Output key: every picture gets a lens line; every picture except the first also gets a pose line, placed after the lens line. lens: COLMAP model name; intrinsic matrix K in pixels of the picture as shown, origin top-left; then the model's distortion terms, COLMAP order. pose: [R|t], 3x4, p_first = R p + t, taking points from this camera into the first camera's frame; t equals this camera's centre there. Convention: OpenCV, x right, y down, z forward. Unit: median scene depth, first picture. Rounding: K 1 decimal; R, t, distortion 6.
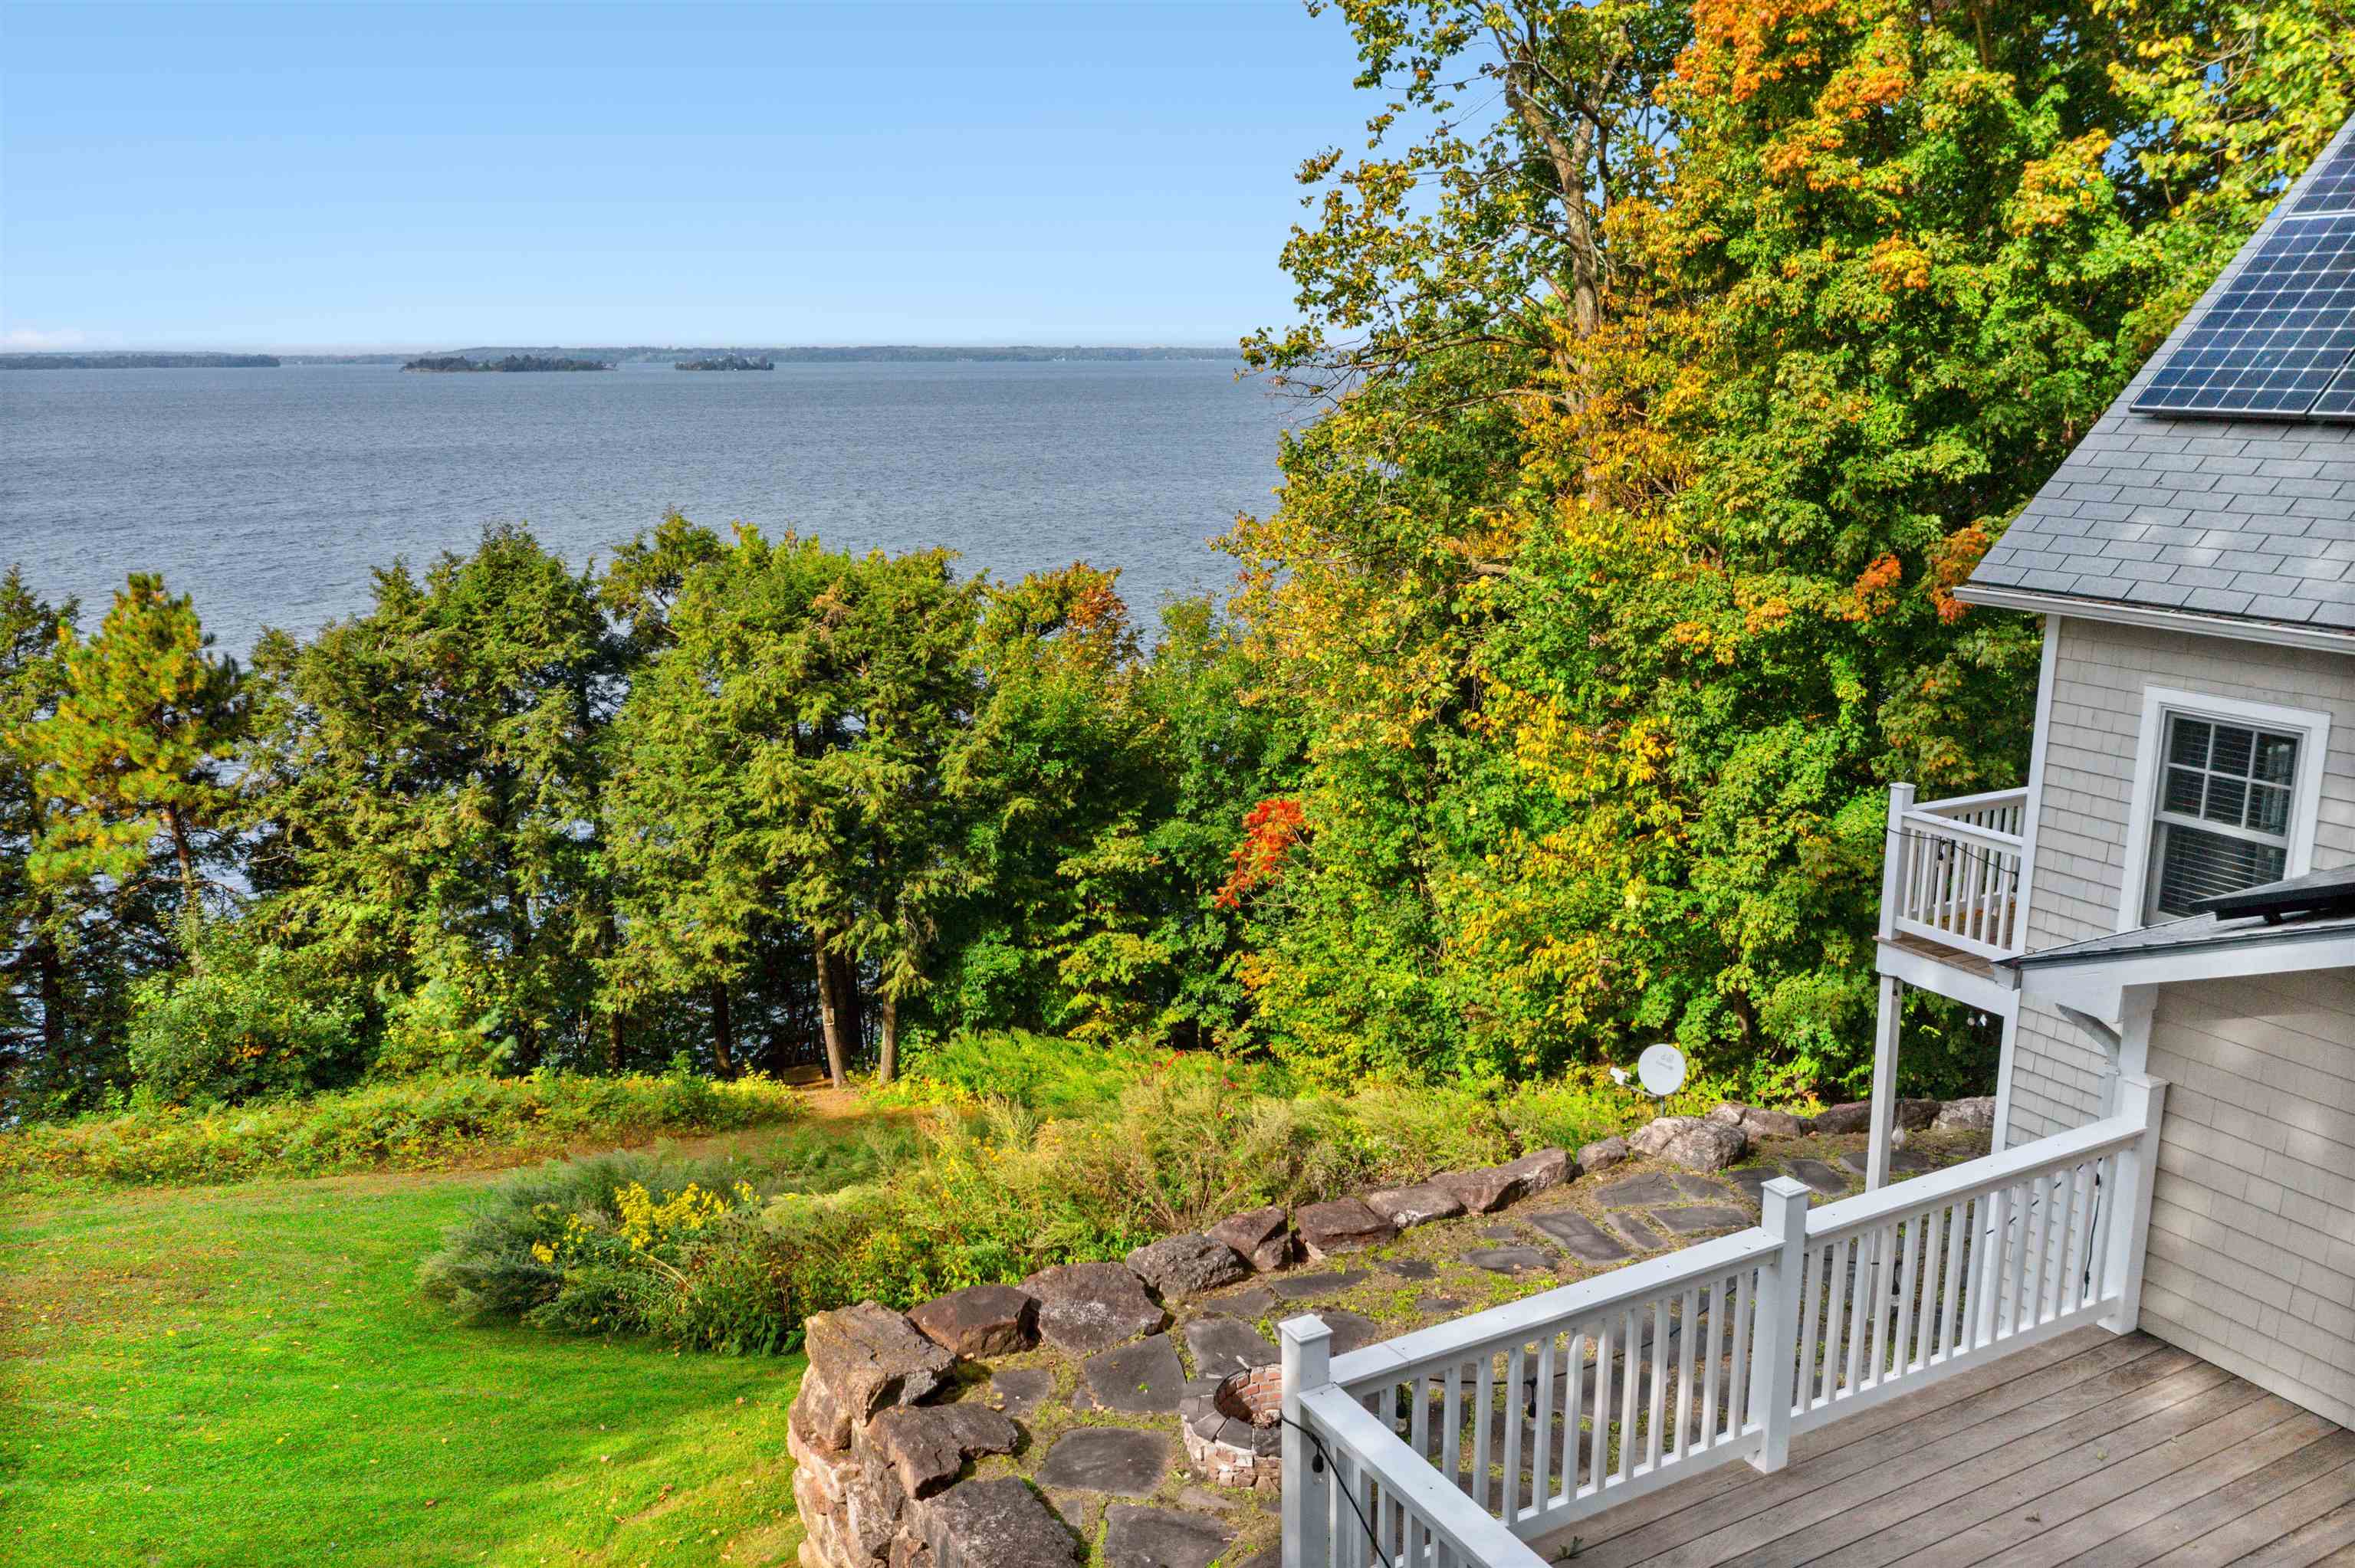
lens RADIAL K [[1881.6, 0, 1179.8], [0, 1881.6, 752.9], [0, 0, 1]] dist [-0.006598, 0.004846]
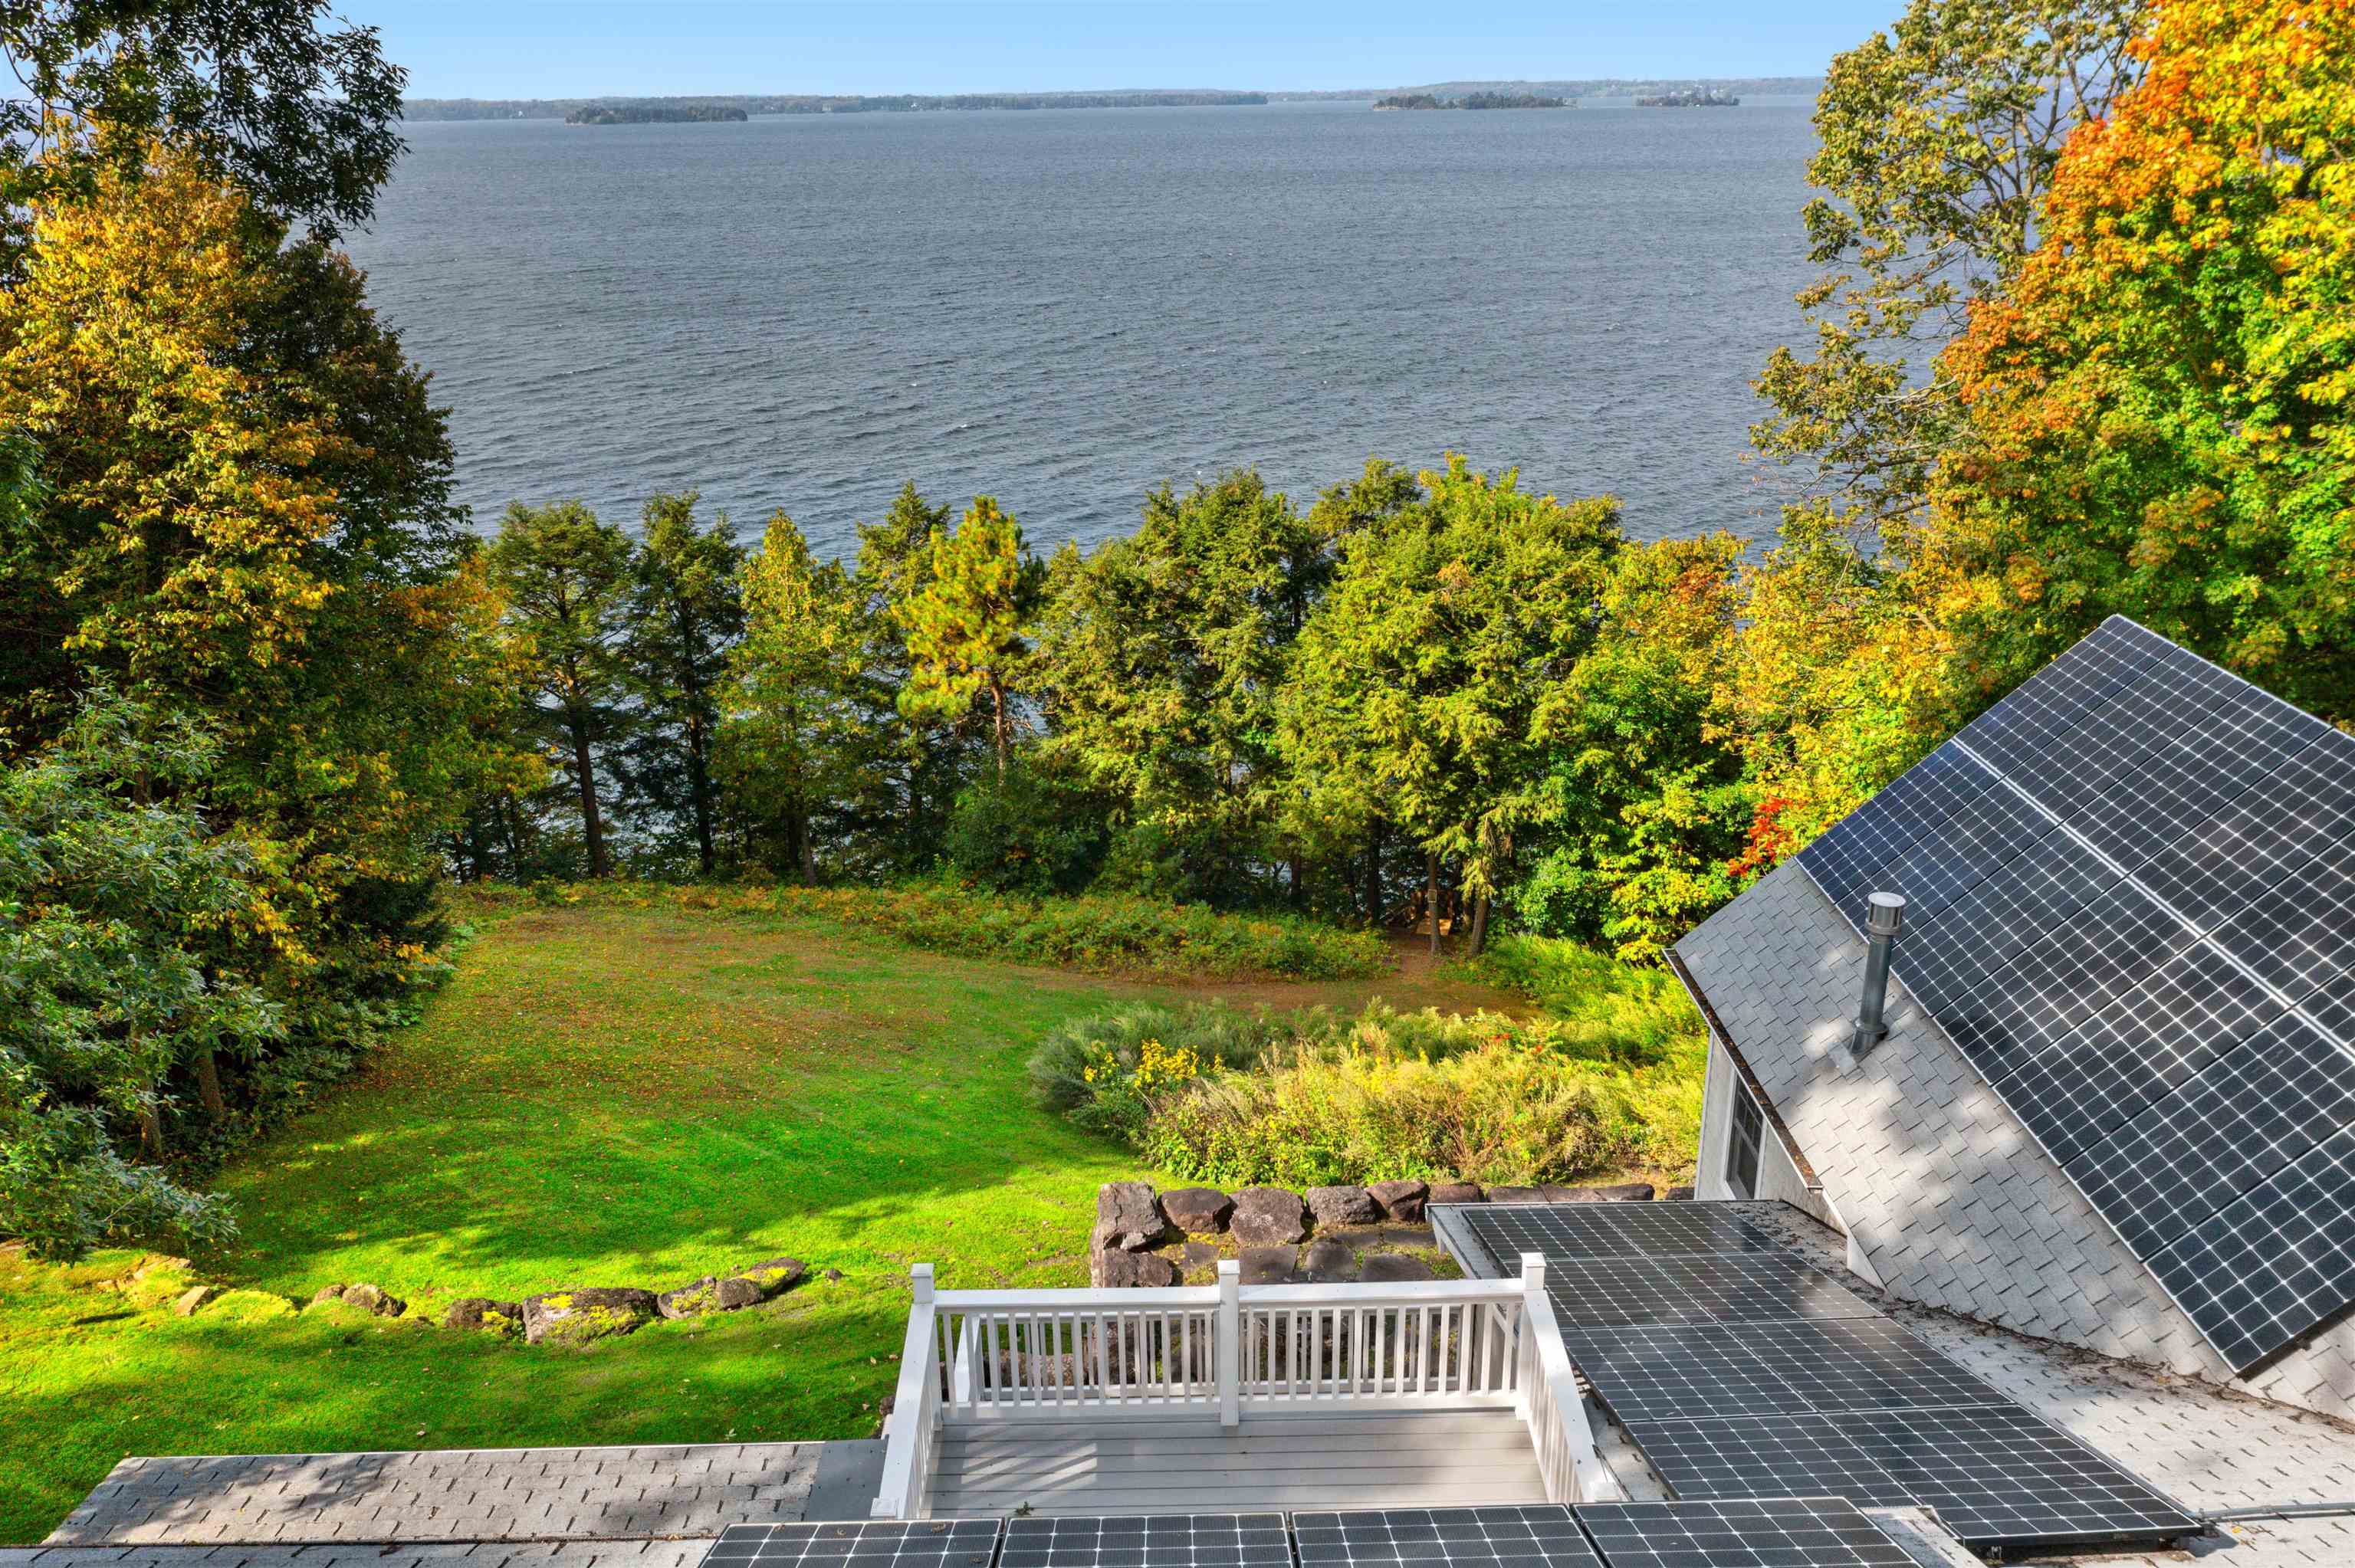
lens RADIAL K [[1881.6, 0, 1179.8], [0, 1881.6, 752.9], [0, 0, 1]] dist [-0.006598, 0.004846]
pose [[0.885442, 0.145631, -0.441344, 0.209988], [-0.086527, 0.984689, 0.151327, -0.131942], [0.456625, -0.095803, 0.884486, -0.170740]]
